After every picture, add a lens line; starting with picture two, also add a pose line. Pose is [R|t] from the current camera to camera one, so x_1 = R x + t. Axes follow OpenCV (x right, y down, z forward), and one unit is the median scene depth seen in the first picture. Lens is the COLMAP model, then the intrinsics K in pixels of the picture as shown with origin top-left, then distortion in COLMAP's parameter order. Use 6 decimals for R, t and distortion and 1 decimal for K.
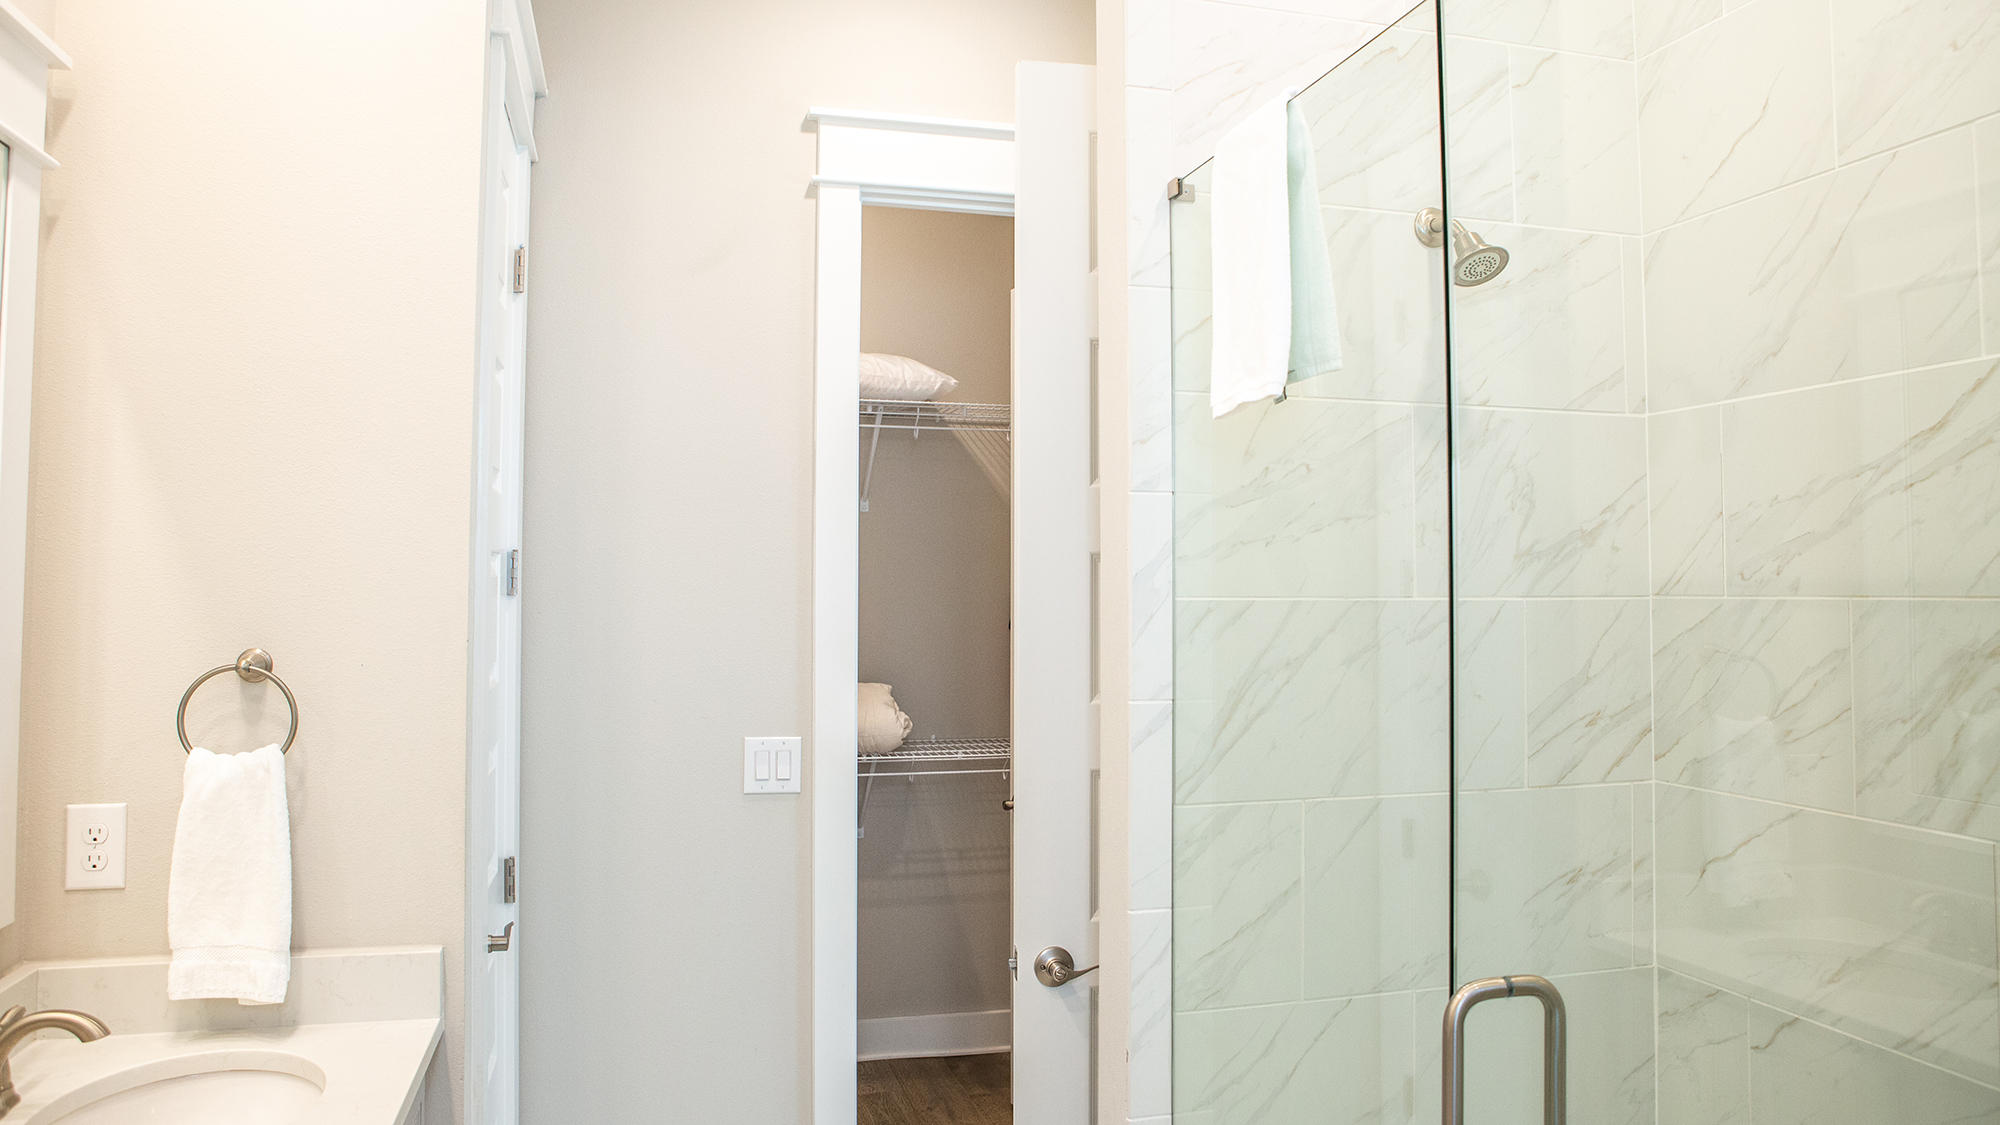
lens RADIAL K [[1400.1, 0, 990.6], [0, 1400.1, 553.6], [0, 0, 1]] dist [-0.063266, 0.029246]
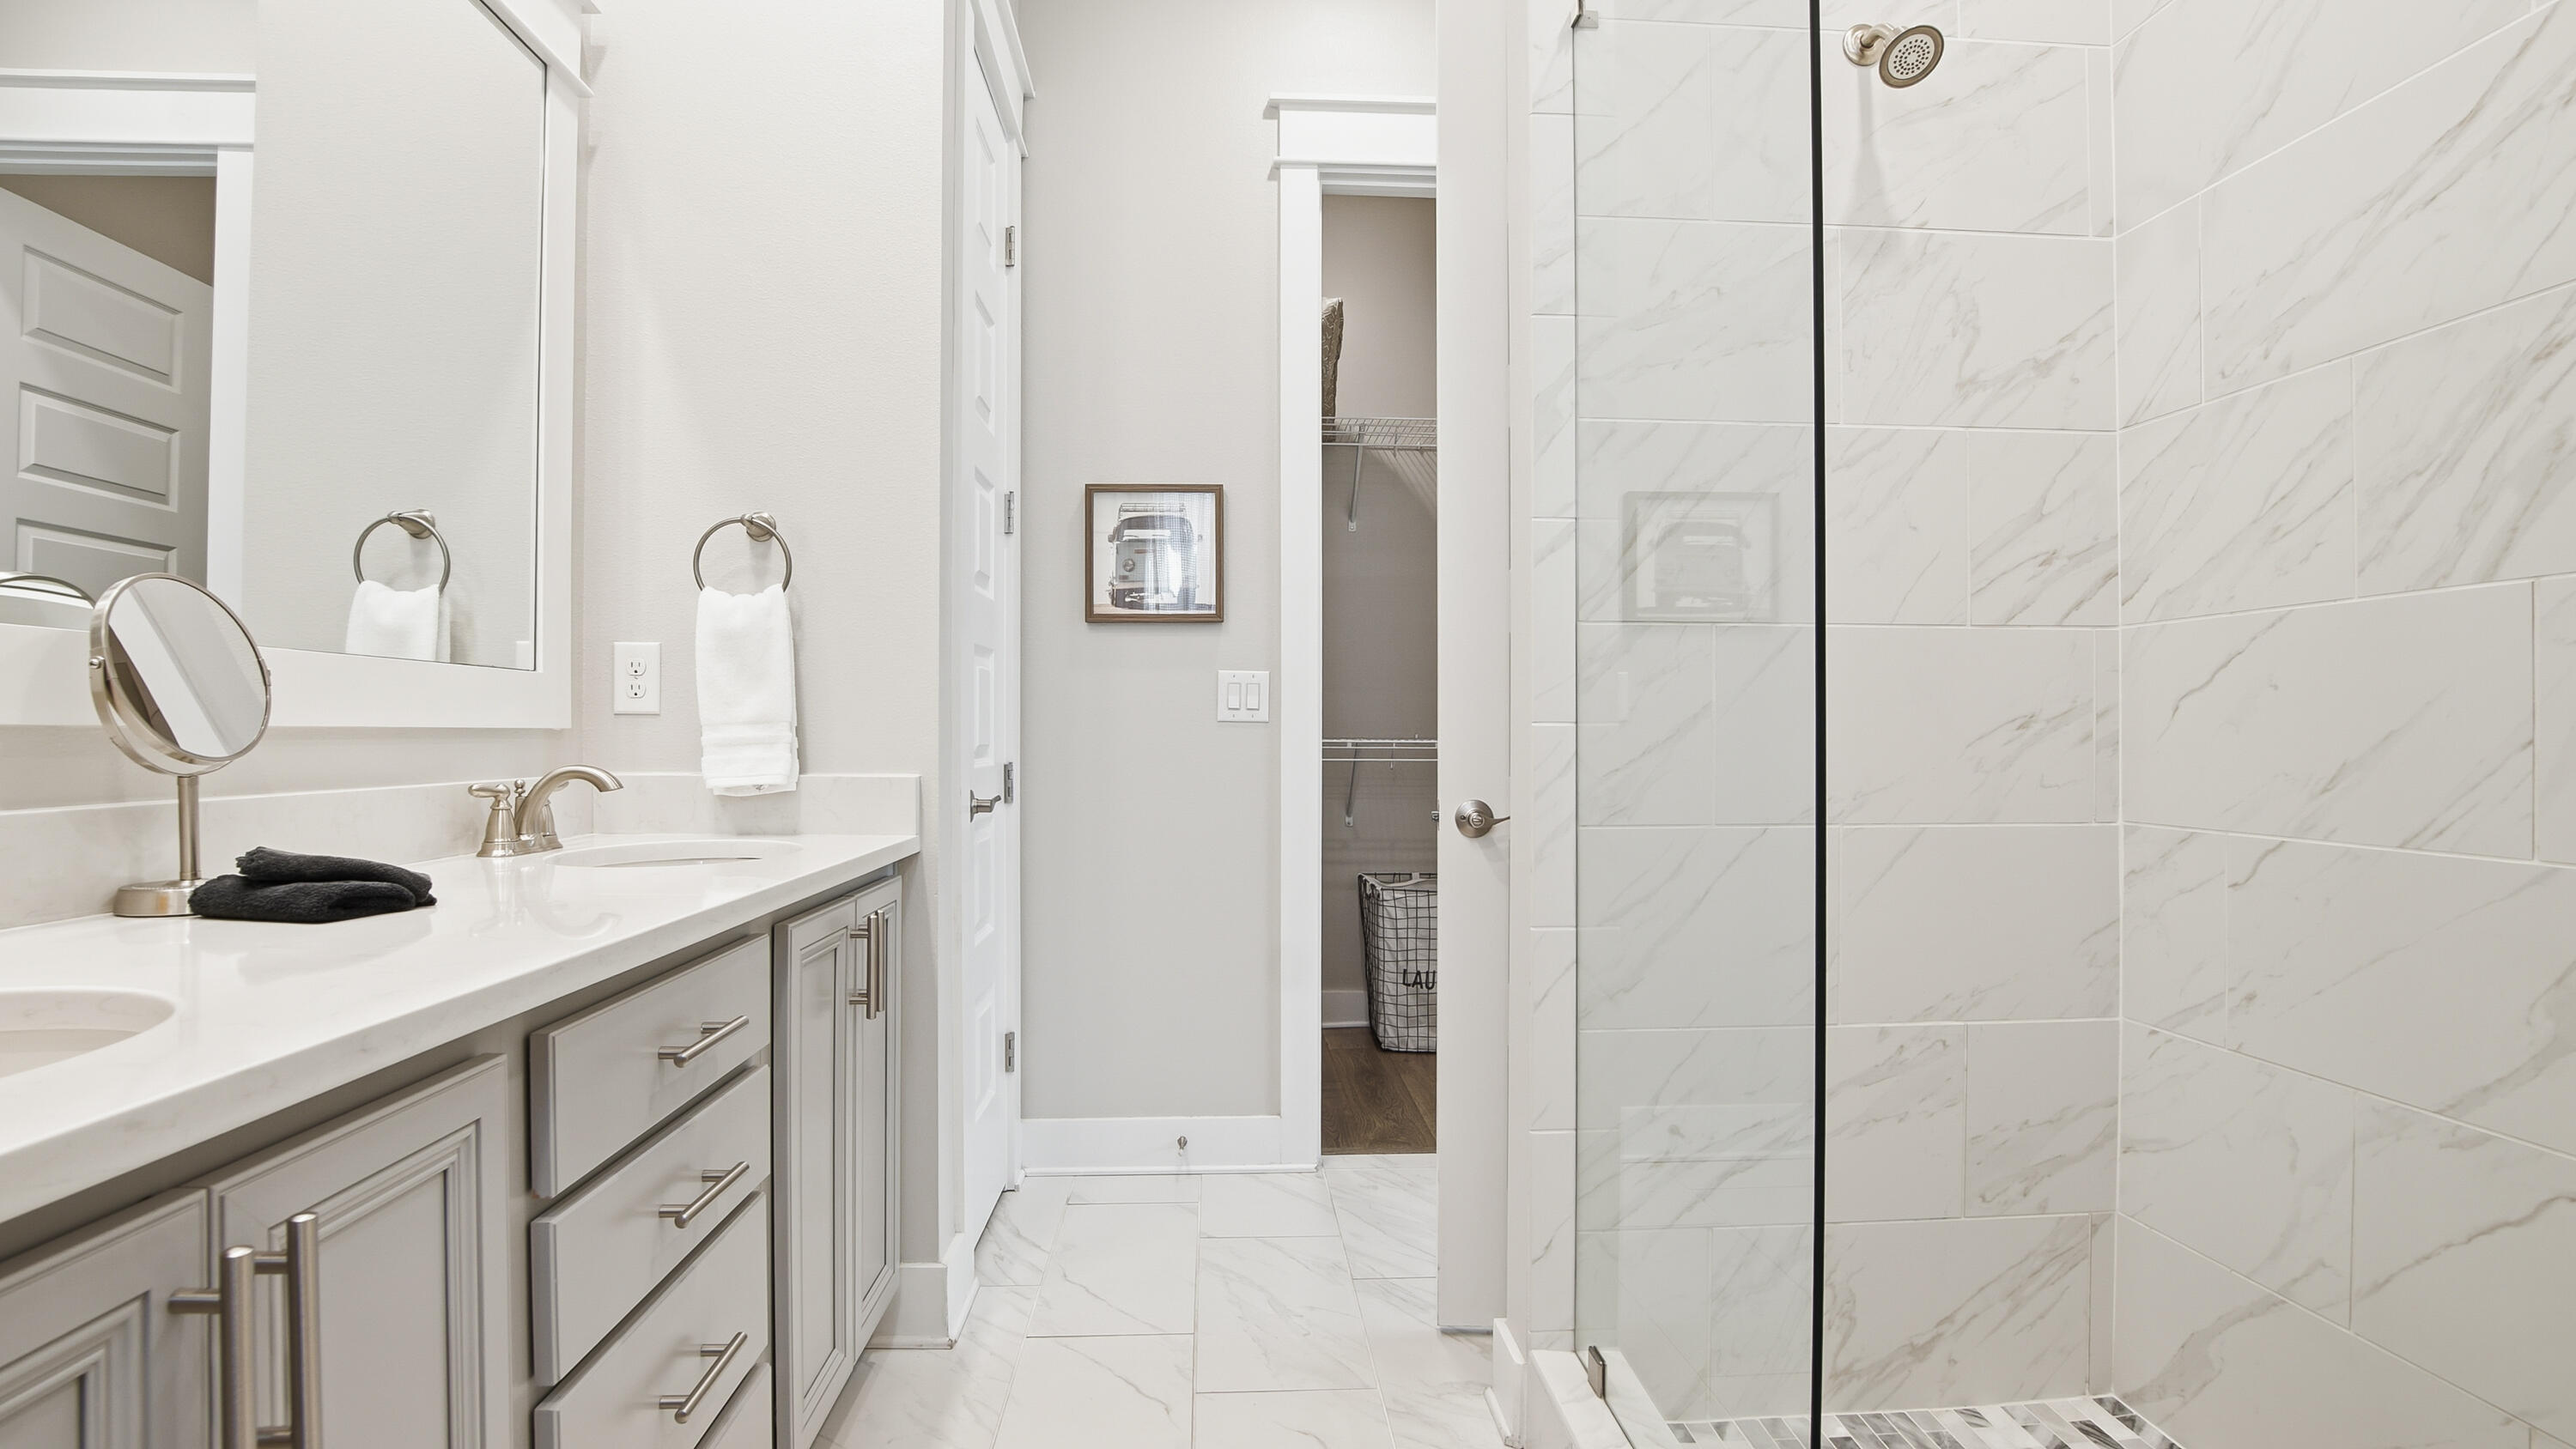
lens RADIAL K [[1238.1, 0, 1252.9], [0, 1238.1, 744.3], [0, 0, 1]] dist [-0.027615, 0.005564]
pose [[0.977113, -0.003459, -0.212694, 0.086129], [0.012740, 0.999024, 0.042282, 0.214654], [0.212340, -0.044024, 0.976204, 0.063623]]
